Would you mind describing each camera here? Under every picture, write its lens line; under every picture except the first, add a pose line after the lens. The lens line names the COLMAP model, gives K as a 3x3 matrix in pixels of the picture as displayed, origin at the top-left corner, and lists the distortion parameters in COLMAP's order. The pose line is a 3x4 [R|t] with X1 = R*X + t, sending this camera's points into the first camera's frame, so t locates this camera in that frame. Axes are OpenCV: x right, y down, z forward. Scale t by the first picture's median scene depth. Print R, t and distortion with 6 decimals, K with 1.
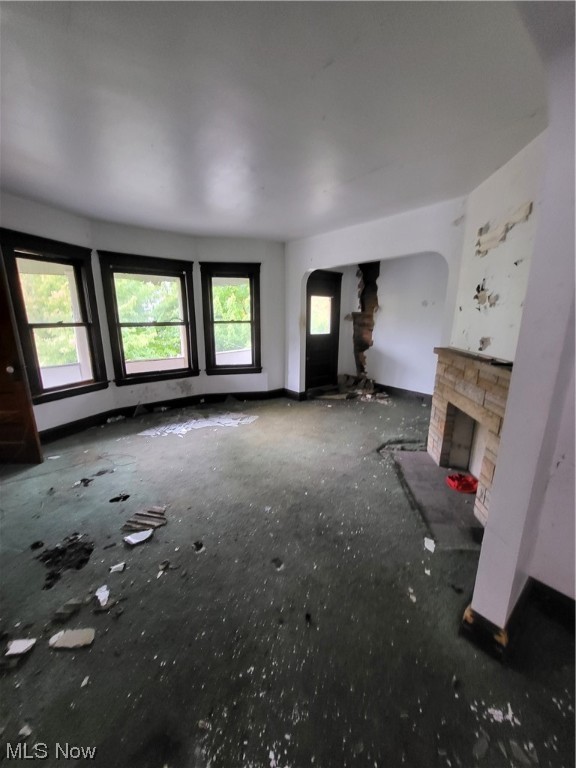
lens RADIAL K [[298.9, 0, 287.6], [0, 298.9, 381.7], [0, 0, 1]] dist [0.001015, 0.000038]
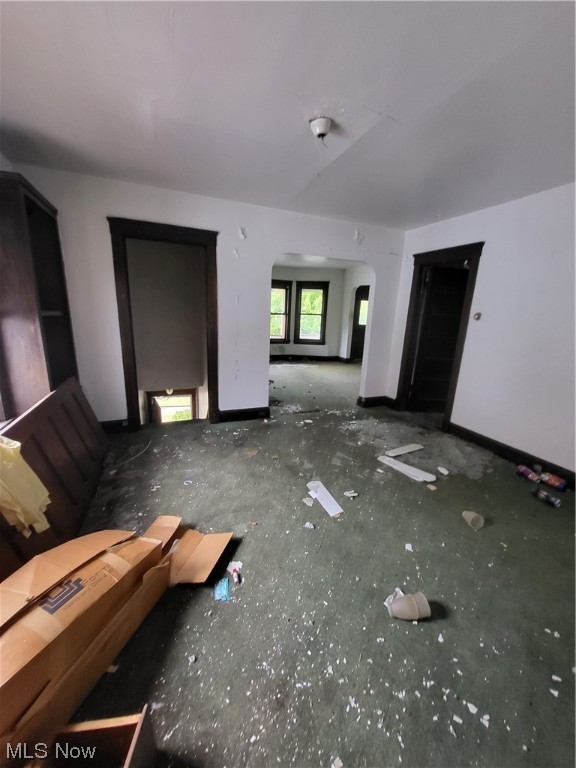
lens RADIAL K [[298.9, 0, 290.3], [0, 298.9, 385.2], [0, 0, 1]] dist [0.001015, 0.000038]
pose [[0.956962, 0.104539, -0.270731, 0.215443], [-0.100024, 0.994519, 0.030462, 0.170825], [0.272432, -0.002072, 0.962173, -0.712052]]
